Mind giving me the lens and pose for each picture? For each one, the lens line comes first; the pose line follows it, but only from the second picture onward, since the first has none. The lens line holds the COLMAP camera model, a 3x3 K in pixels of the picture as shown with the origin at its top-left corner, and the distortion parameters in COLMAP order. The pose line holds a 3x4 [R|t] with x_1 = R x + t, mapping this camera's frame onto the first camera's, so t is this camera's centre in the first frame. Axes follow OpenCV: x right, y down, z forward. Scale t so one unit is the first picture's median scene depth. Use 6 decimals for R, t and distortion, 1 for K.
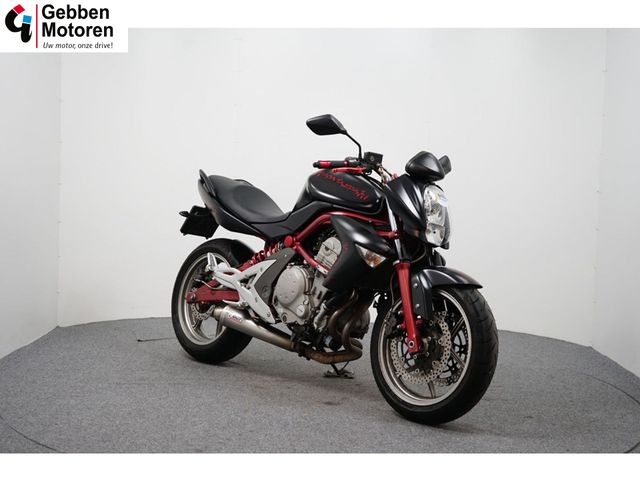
lens RADIAL K [[990.6, 0, 319.7], [0, 990.6, 238.9], [0, 0, 1]] dist [0.030859, 0.000000]
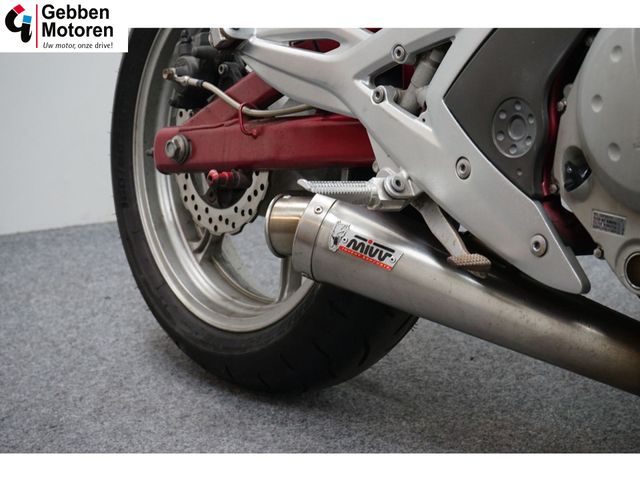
lens RADIAL K [[1311.0, 0, 321.1], [0, 1311.0, 240.8], [0, 0, 1]] dist [-0.041124, 0.000000]
pose [[0.994008, -0.071048, -0.083067, -0.071472], [0.086352, 0.976344, 0.198234, 0.020369], [0.067018, -0.204219, 0.976629, 0.729583]]
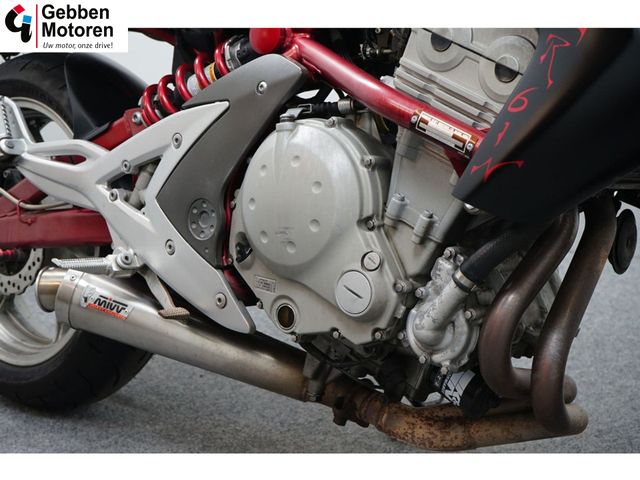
lens RADIAL K [[978.7, 0, 320.0], [0, 978.7, 236.2], [0, 0, 1]] dist [0.006694, 0.000000]
pose [[0.989488, -0.098749, 0.105654, -0.050482], [0.079596, 0.981836, 0.172227, 0.012494], [-0.120742, -0.162007, 0.979375, 0.711063]]
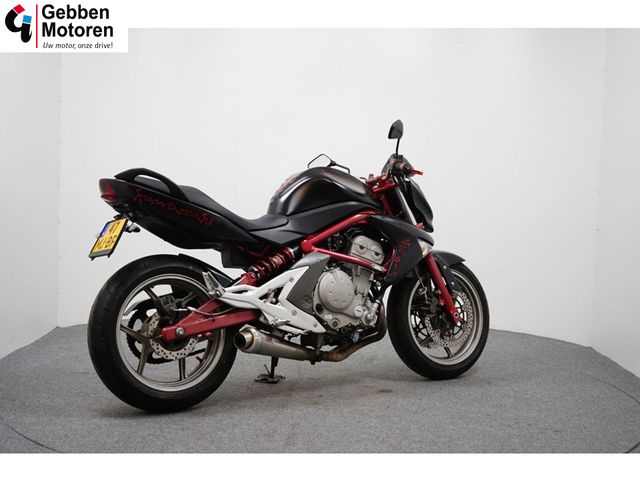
lens RADIAL K [[990.6, 0, 320.1], [0, 990.6, 239.7], [0, 0, 1]] dist [0.030859, 0.000000]
pose [[0.214826, -0.104433, 0.971053, -0.940338], [0.055399, 0.993969, 0.094642, -0.091583], [-0.975080, 0.033464, 0.219316, 0.768933]]
